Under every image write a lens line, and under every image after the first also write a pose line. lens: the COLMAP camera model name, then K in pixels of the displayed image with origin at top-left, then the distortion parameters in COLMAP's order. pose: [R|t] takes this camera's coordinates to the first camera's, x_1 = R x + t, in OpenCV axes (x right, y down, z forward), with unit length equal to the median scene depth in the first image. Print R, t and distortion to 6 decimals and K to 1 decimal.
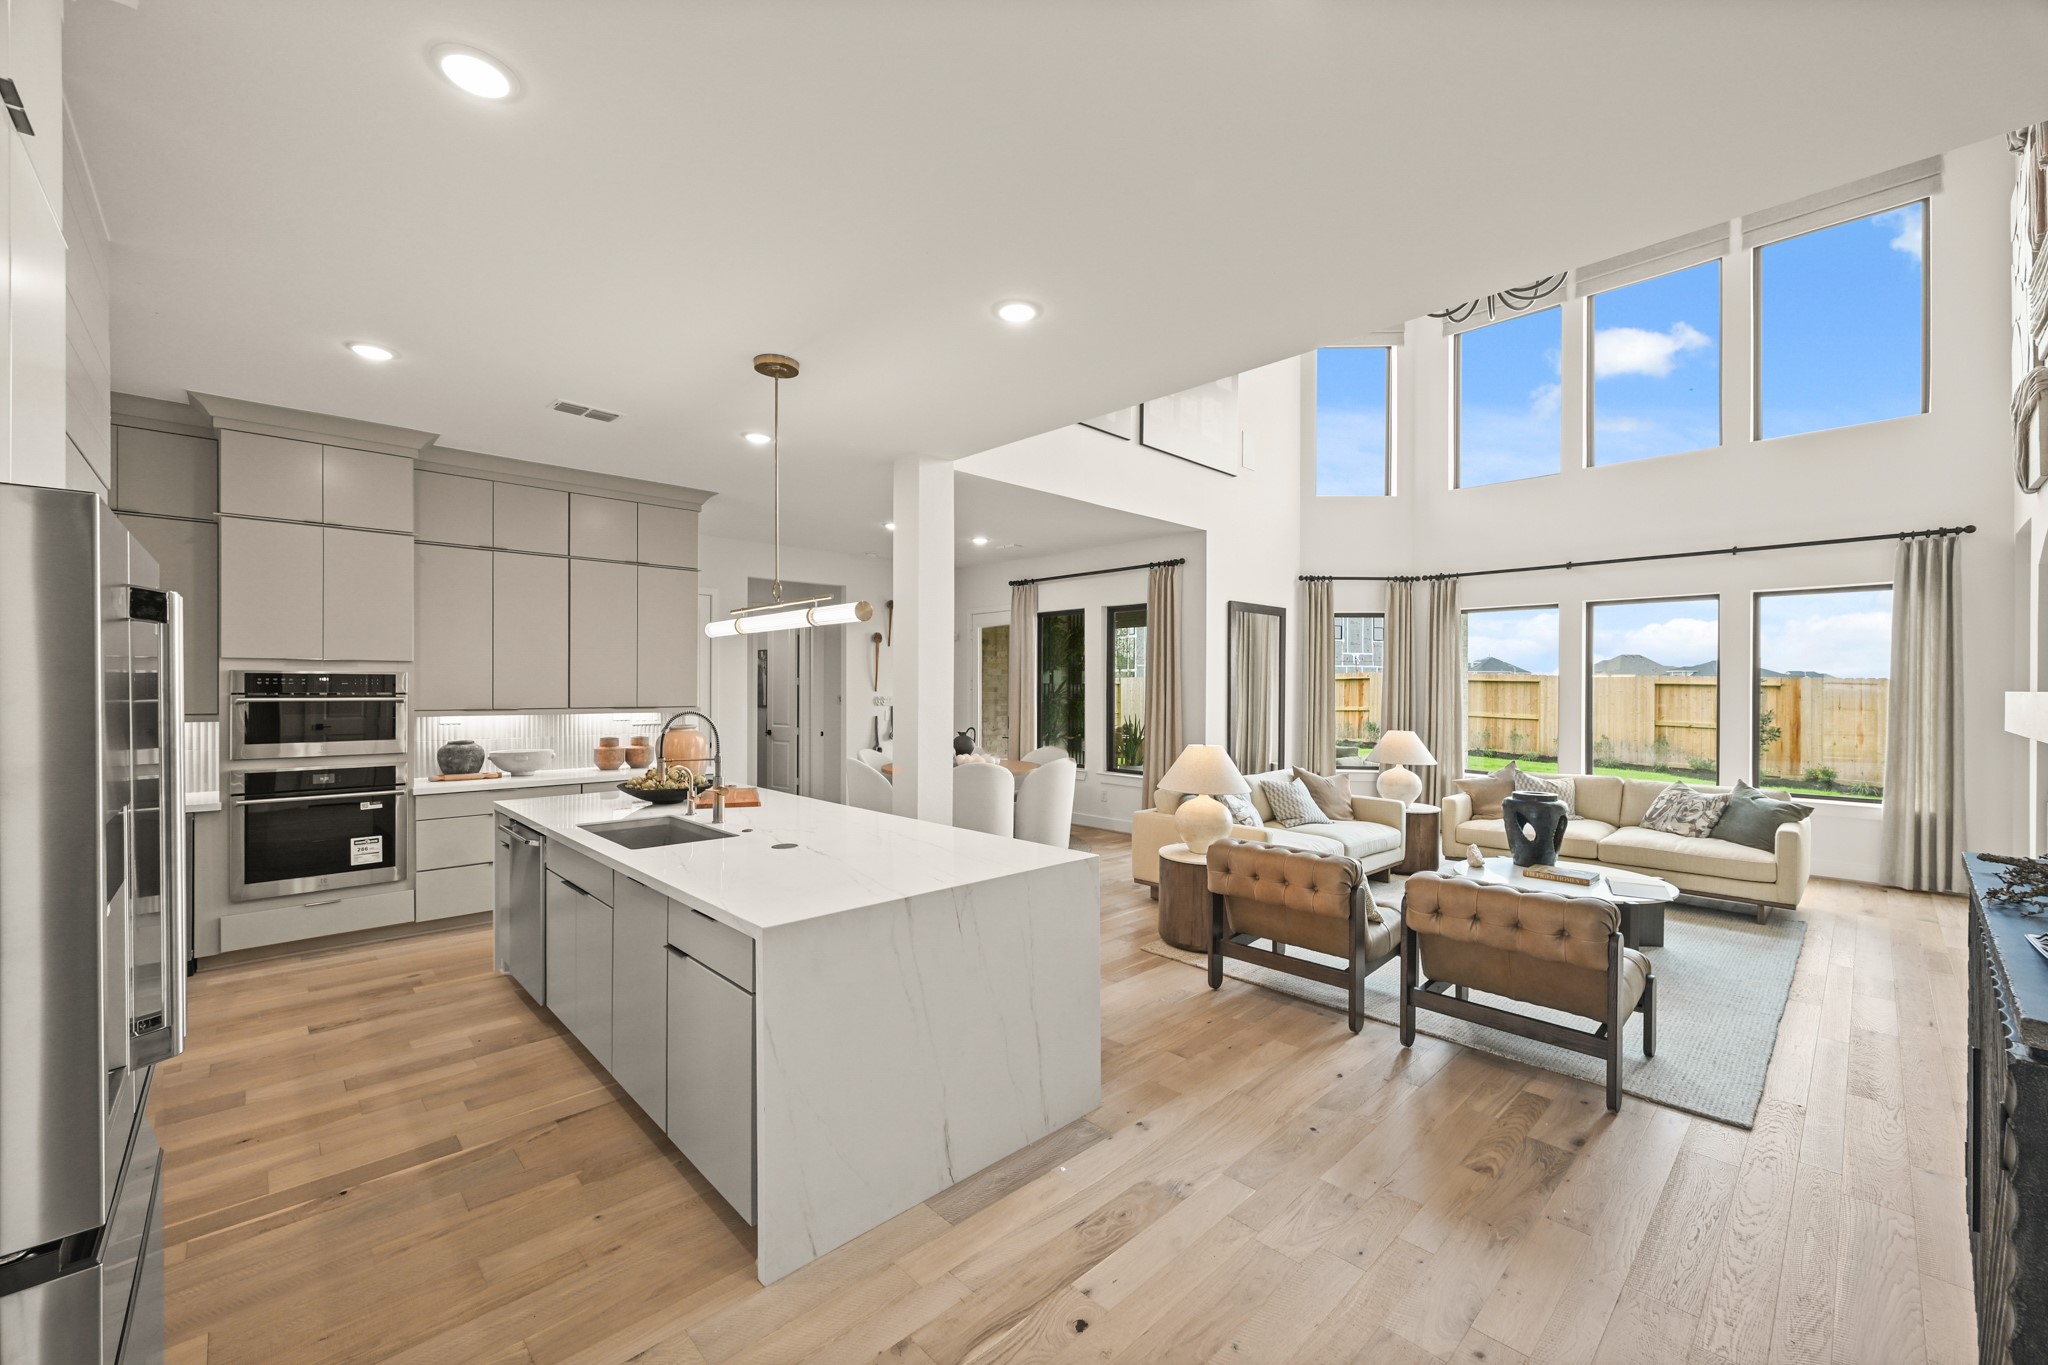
lens RADIAL K [[816.5, 0, 1025.6], [0, 816.5, 686.8], [0, 0, 1]] dist [-0.003540, 0.001411]
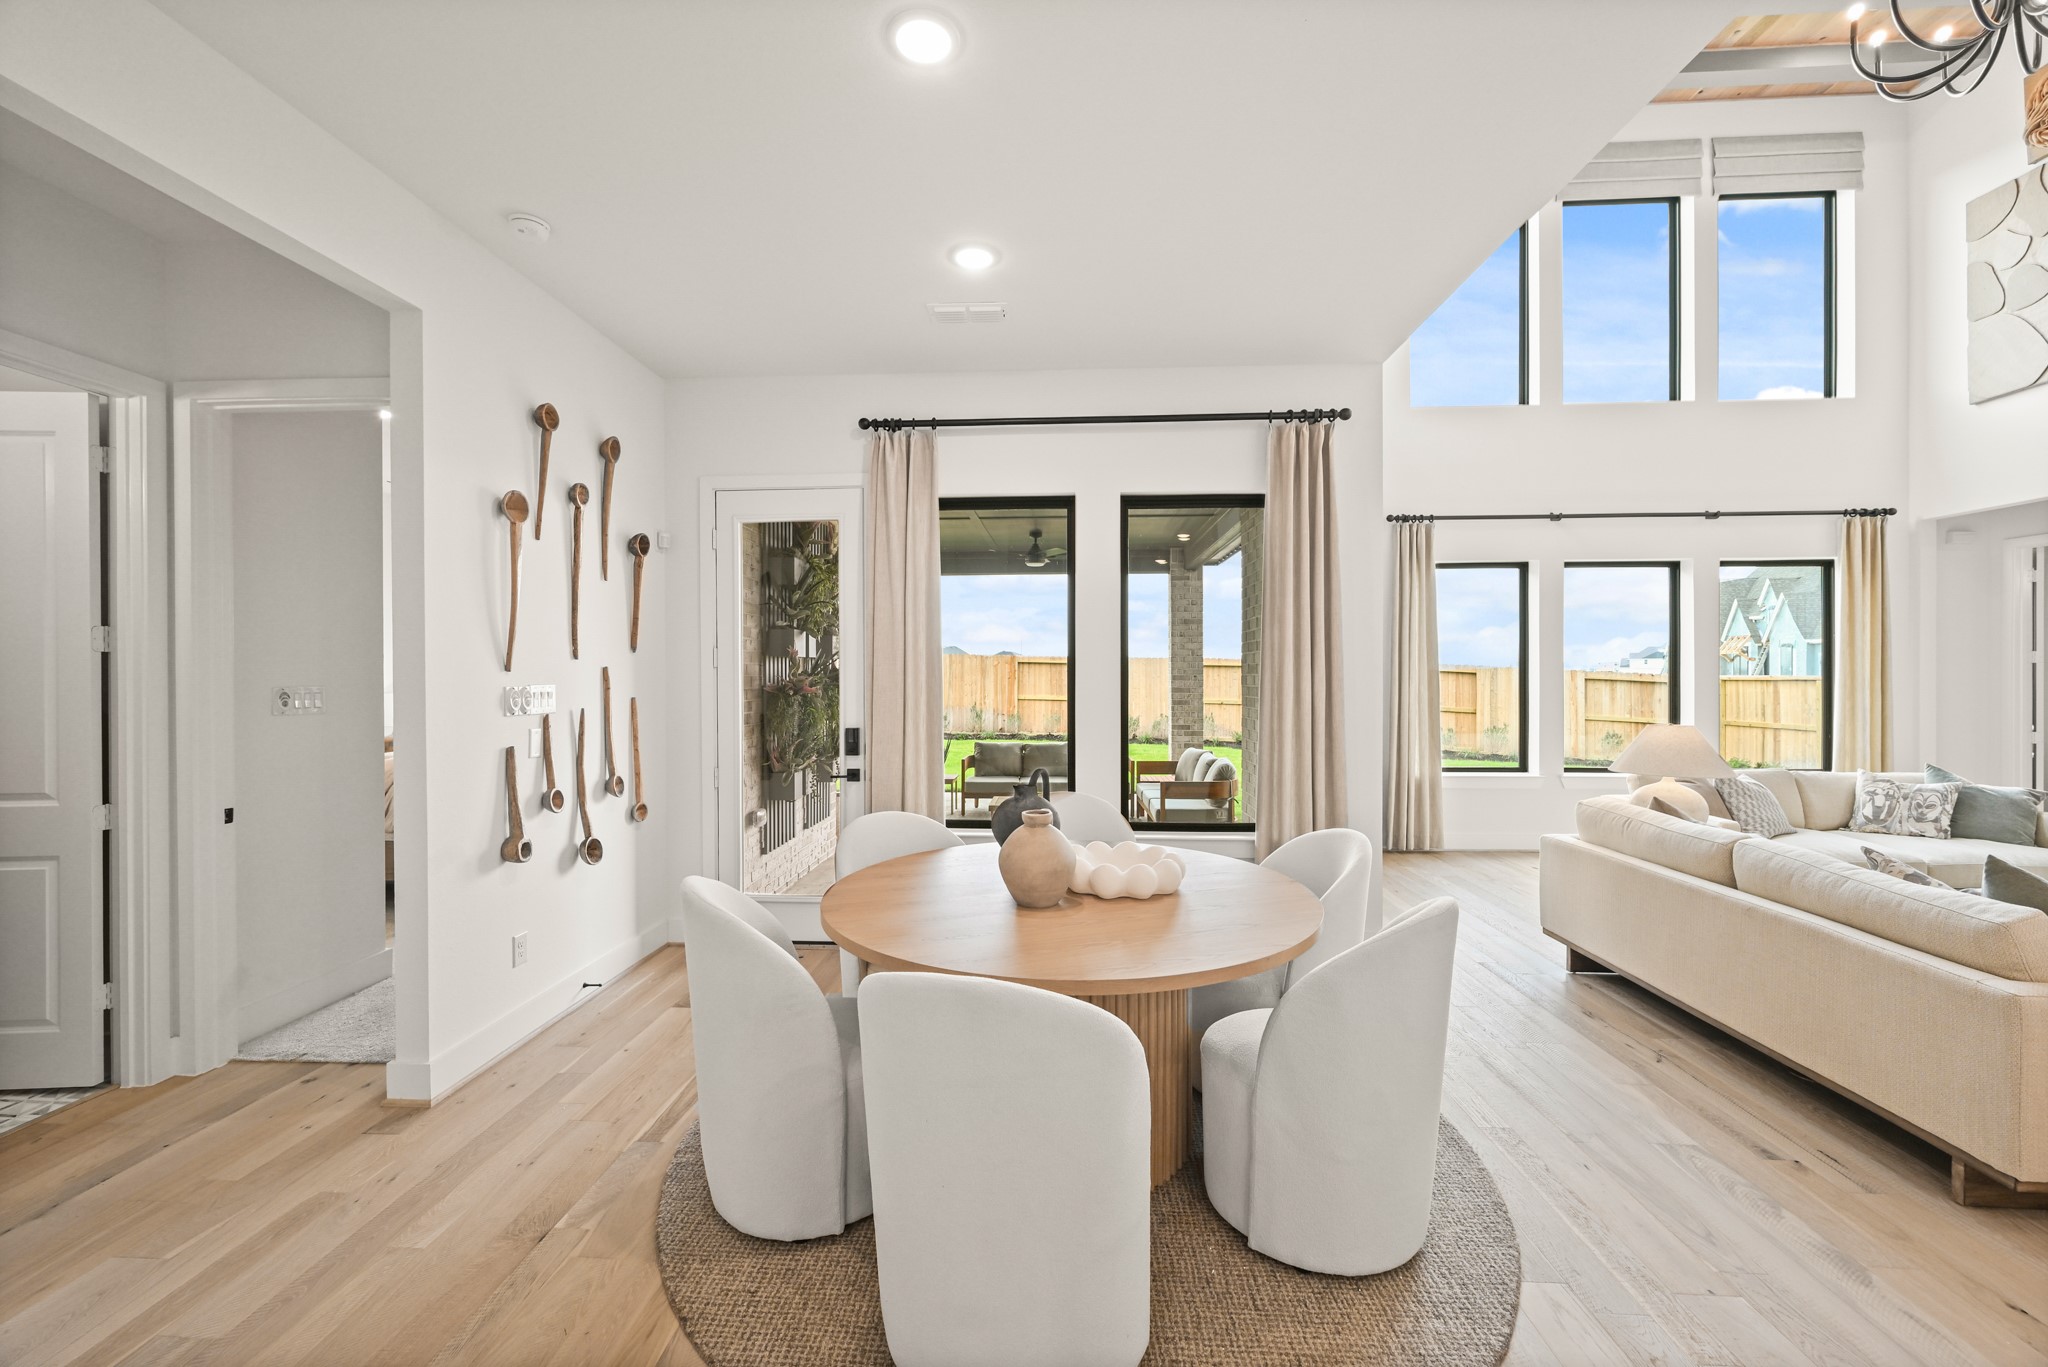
lens RADIAL K [[816.5, 0, 1018.4], [0, 816.5, 678.0], [0, 0, 1]] dist [-0.003540, 0.001411]
pose [[0.732598, -0.008903, 0.680603, -0.550050], [0.004558, 0.999956, 0.008175, 0.014220], [-0.680646, -0.002887, 0.732607, 1.340559]]
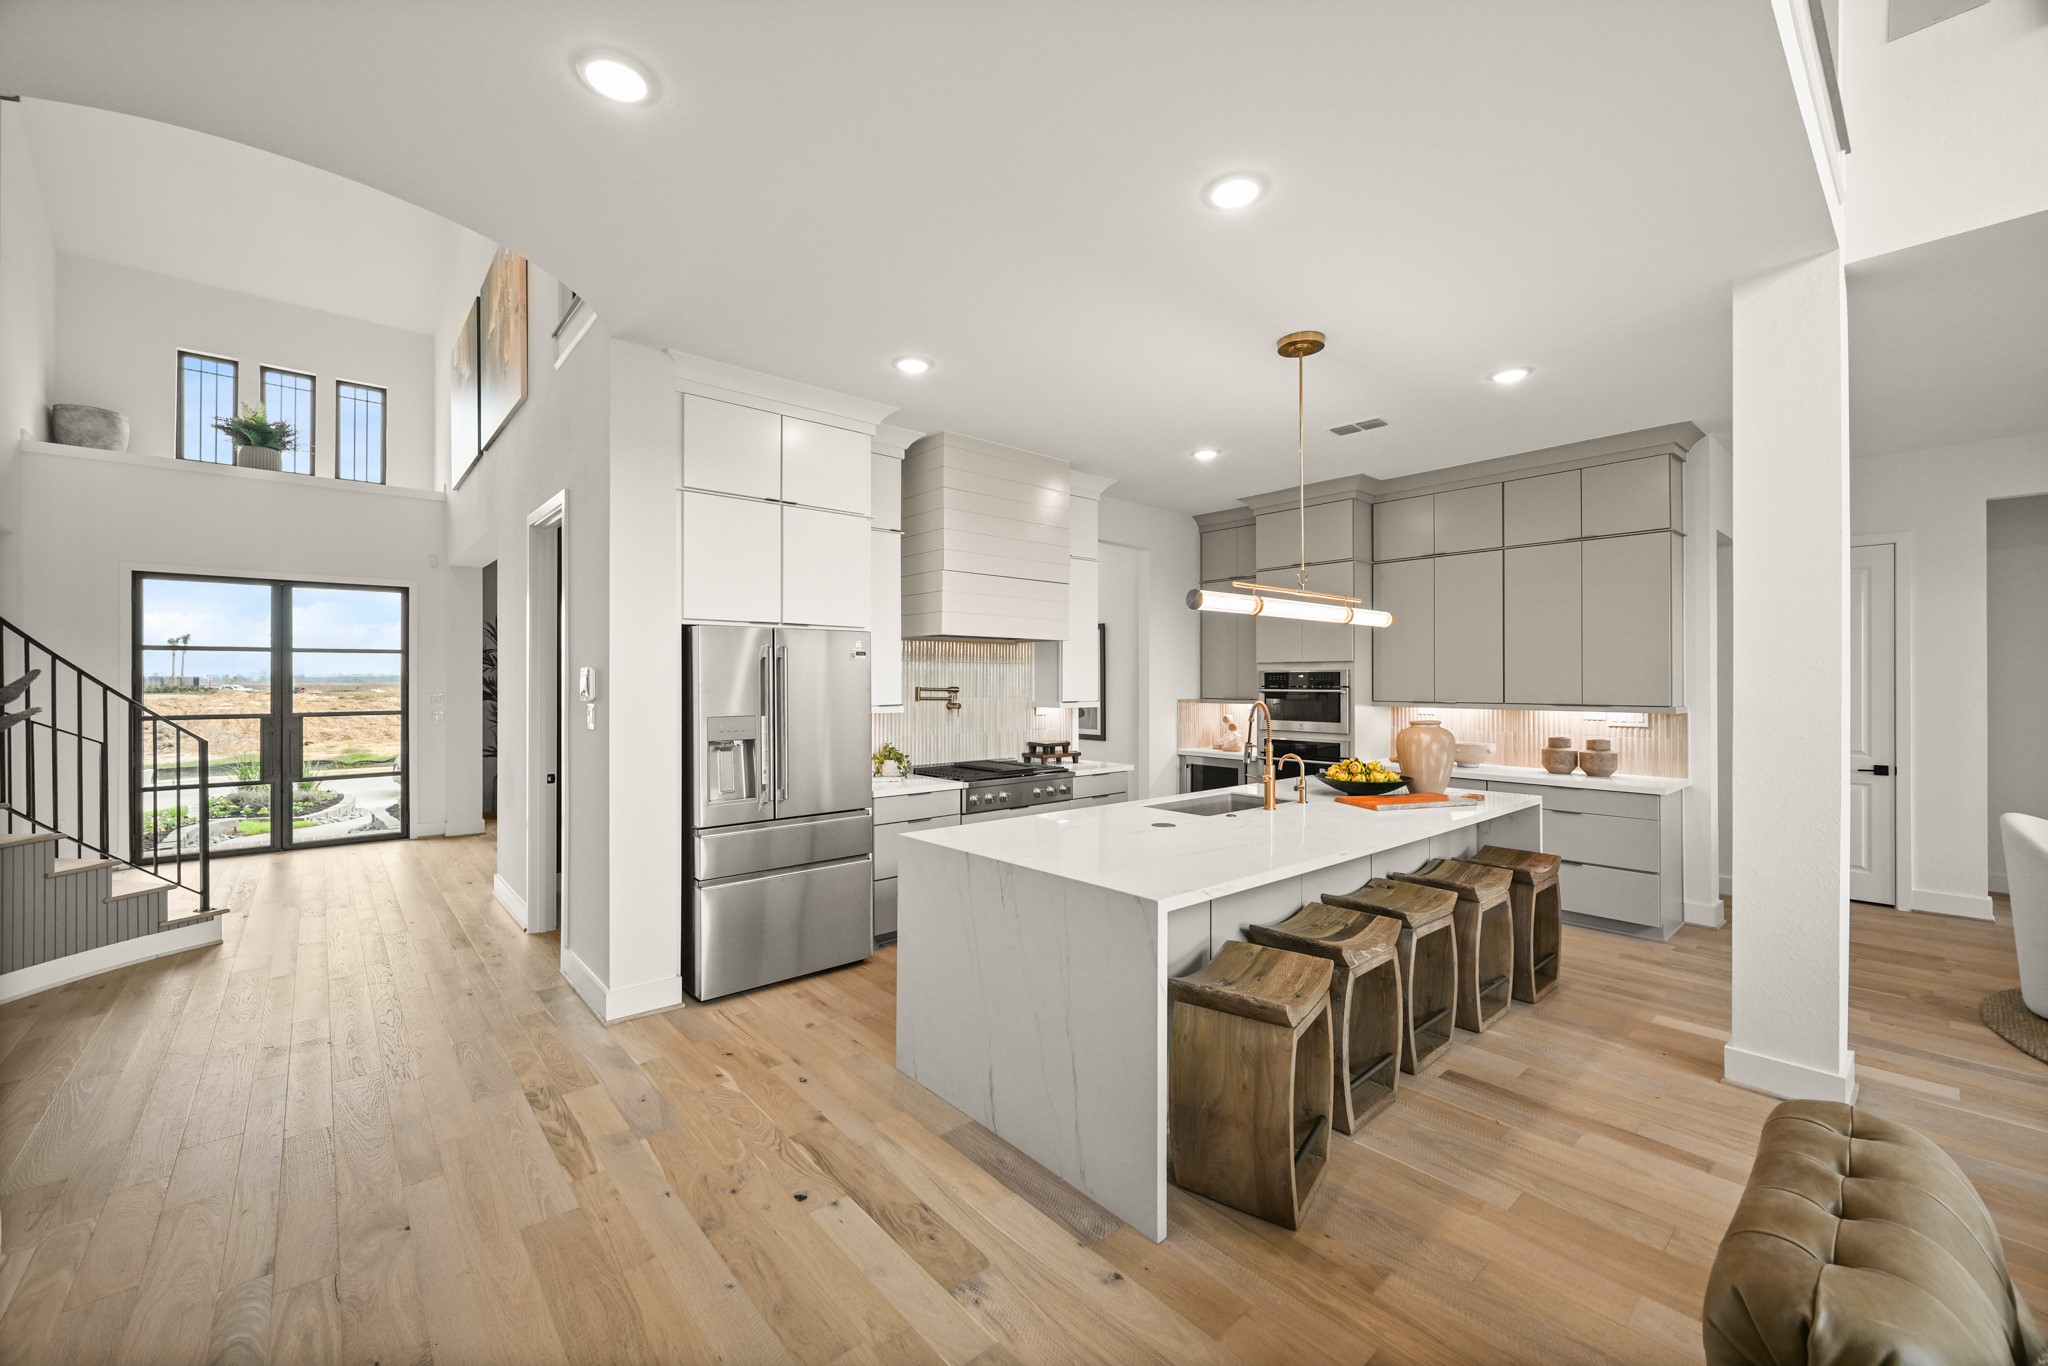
lens RADIAL K [[816.5, 0, 1030.5], [0, 816.5, 681.3], [0, 0, 1]] dist [-0.003540, 0.001411]
pose [[-0.051572, -0.004907, -0.998657, 0.560039], [-0.001142, 0.999988, -0.004854, 0.006632], [0.998669, 0.000890, -0.051576, 0.617785]]
